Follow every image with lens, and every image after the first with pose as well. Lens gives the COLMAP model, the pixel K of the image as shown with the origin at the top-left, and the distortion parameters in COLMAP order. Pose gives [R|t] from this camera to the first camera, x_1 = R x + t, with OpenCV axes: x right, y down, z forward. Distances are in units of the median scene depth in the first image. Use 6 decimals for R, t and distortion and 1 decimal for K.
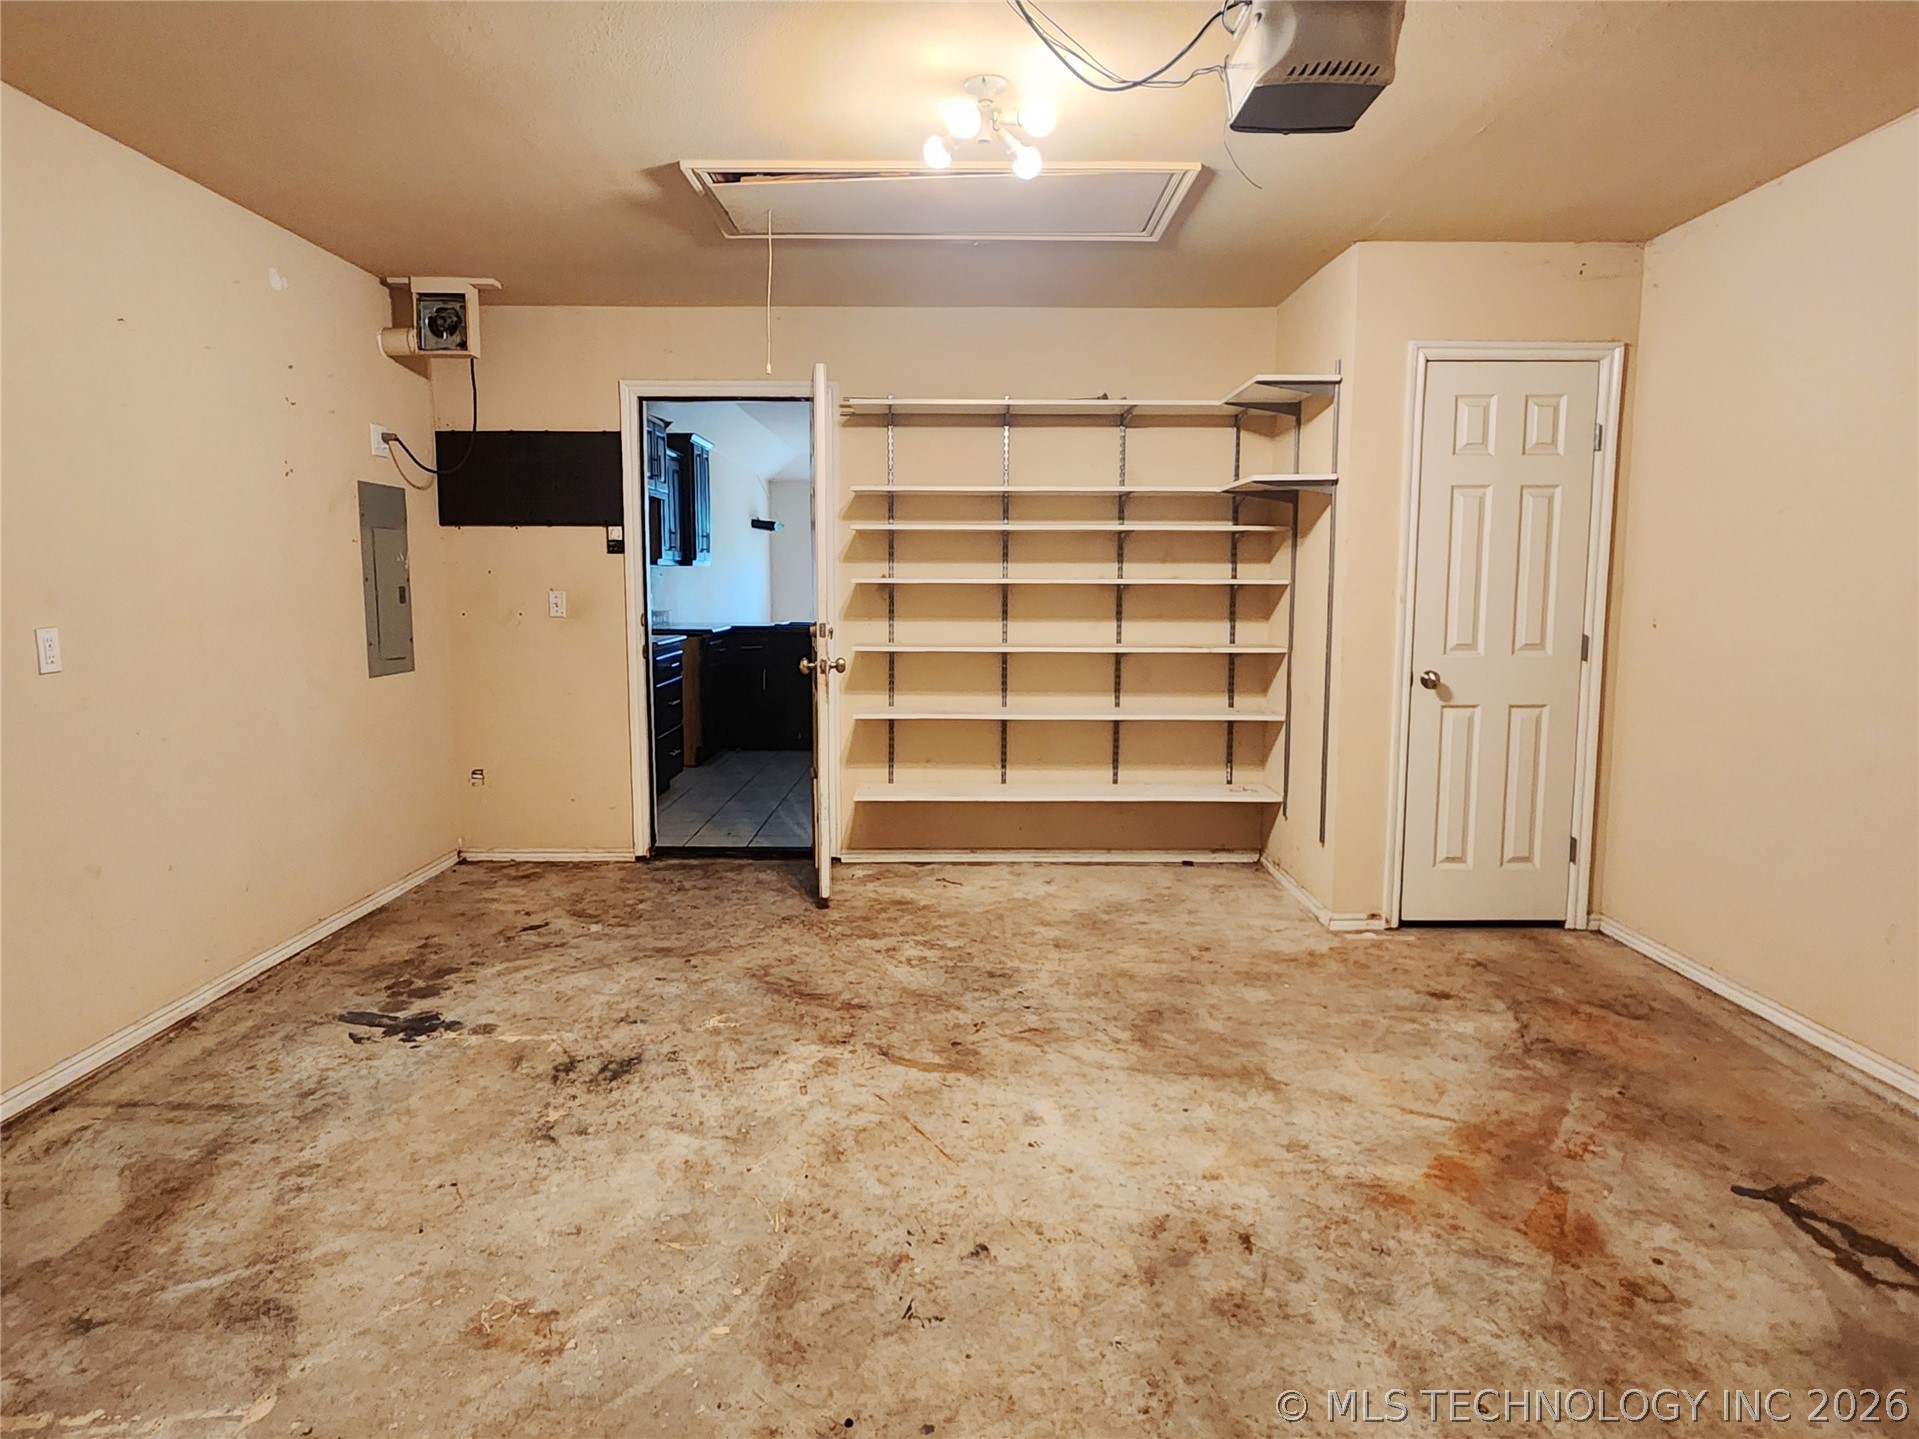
lens RADIAL K [[1150.5, 0, 958.7], [0, 1150.5, 716.4], [0, 0, 1]] dist [0.004243, -0.001402]
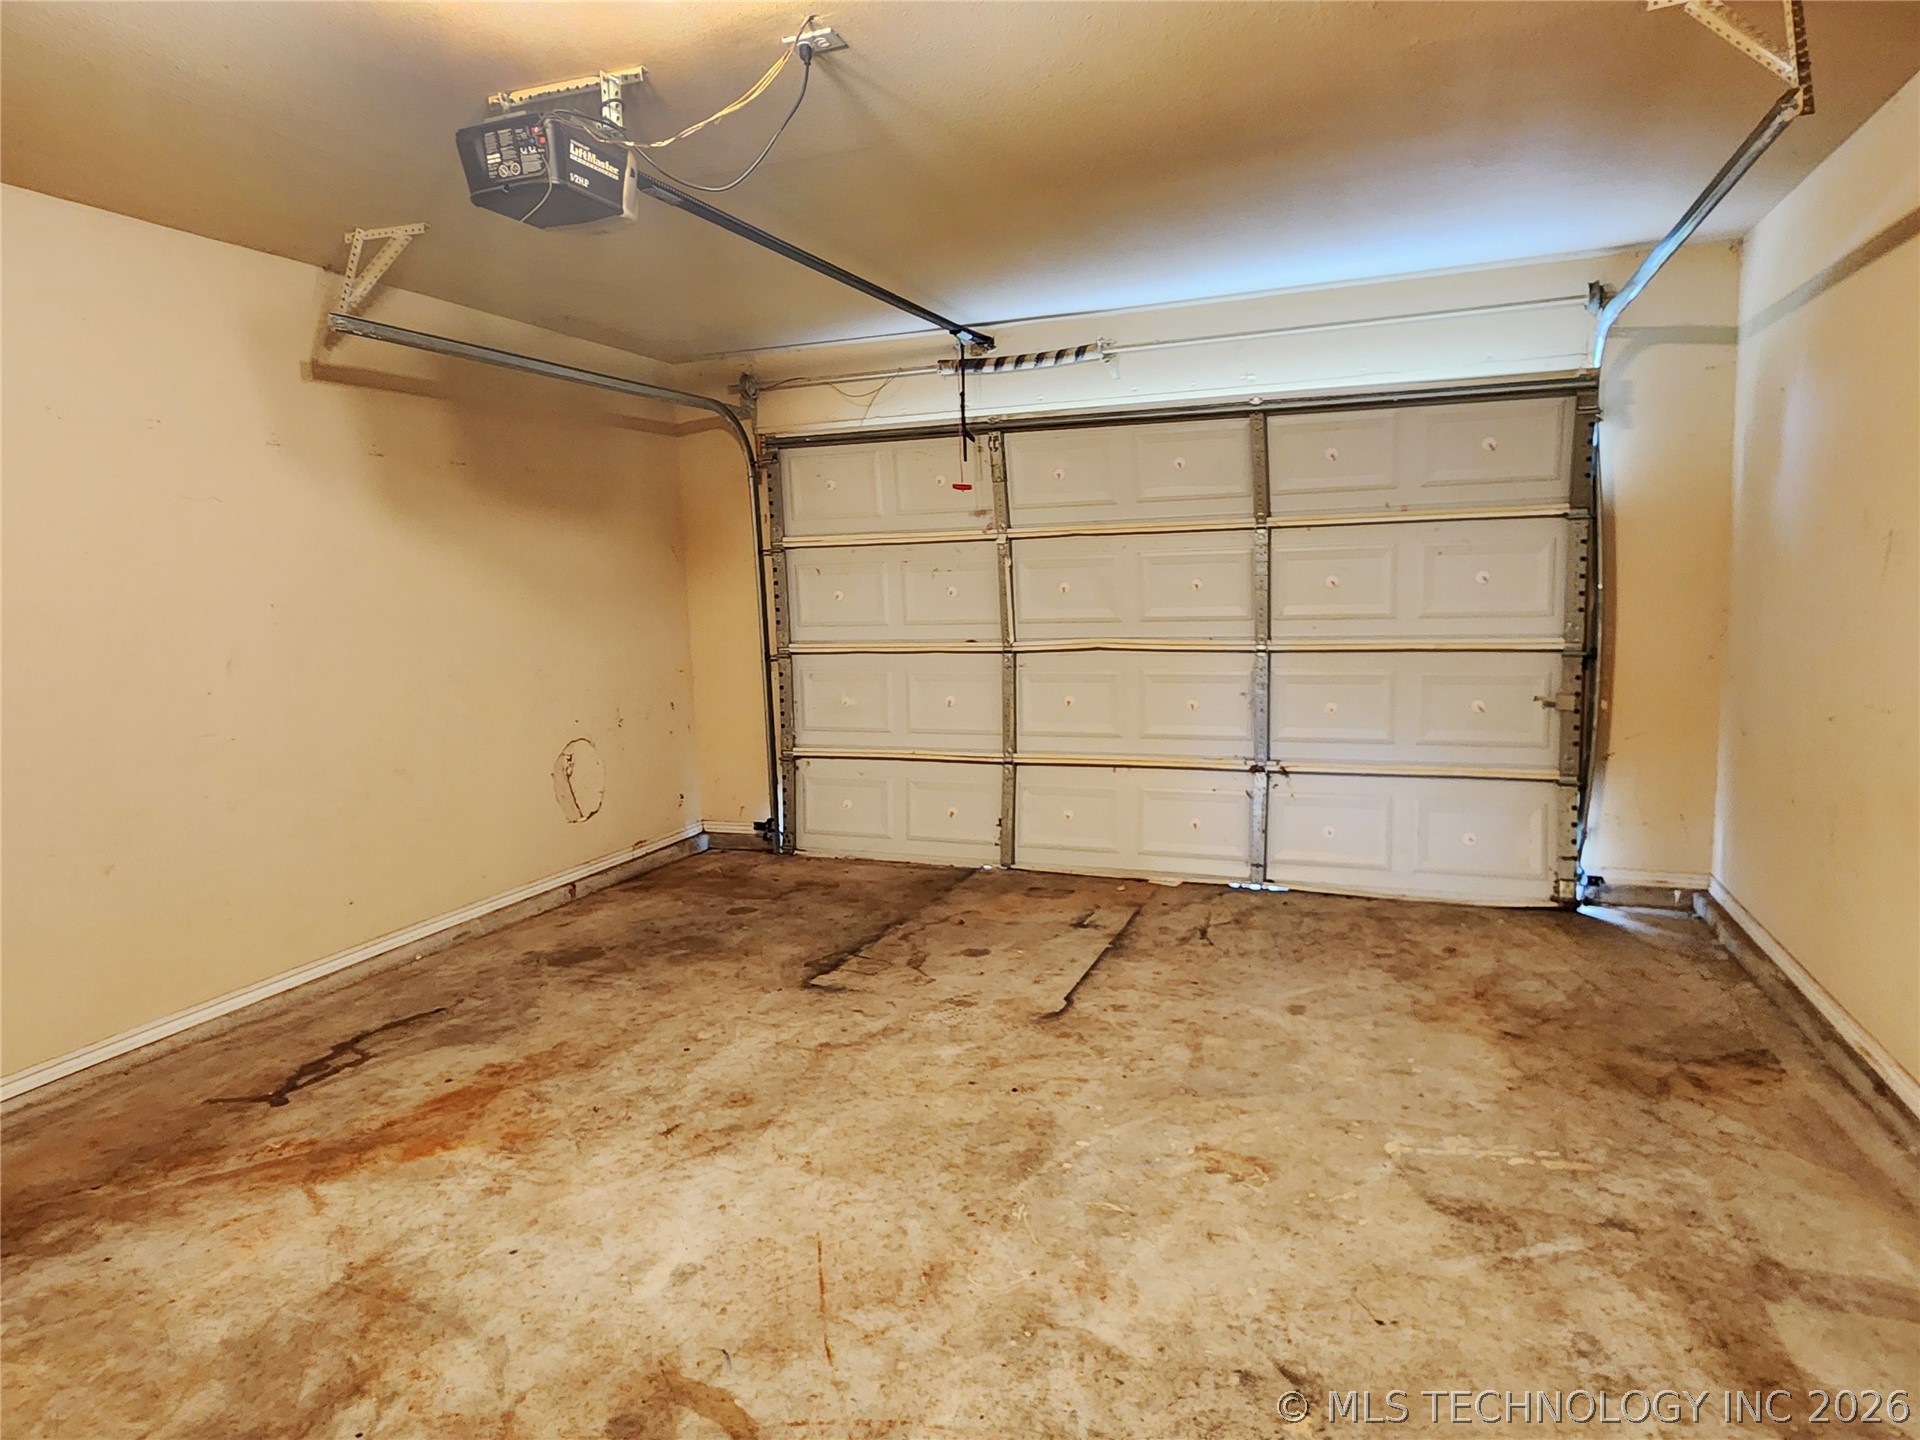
lens RADIAL K [[1151.1, 0, 961.6], [0, 1151.1, 718.1], [0, 0, 1]] dist [0.004243, -0.001402]
pose [[-0.932626, -0.014982, 0.360534, -0.473346], [0.073532, 0.970282, 0.230533, -0.236620], [-0.353273, 0.241512, -0.903808, 1.837339]]
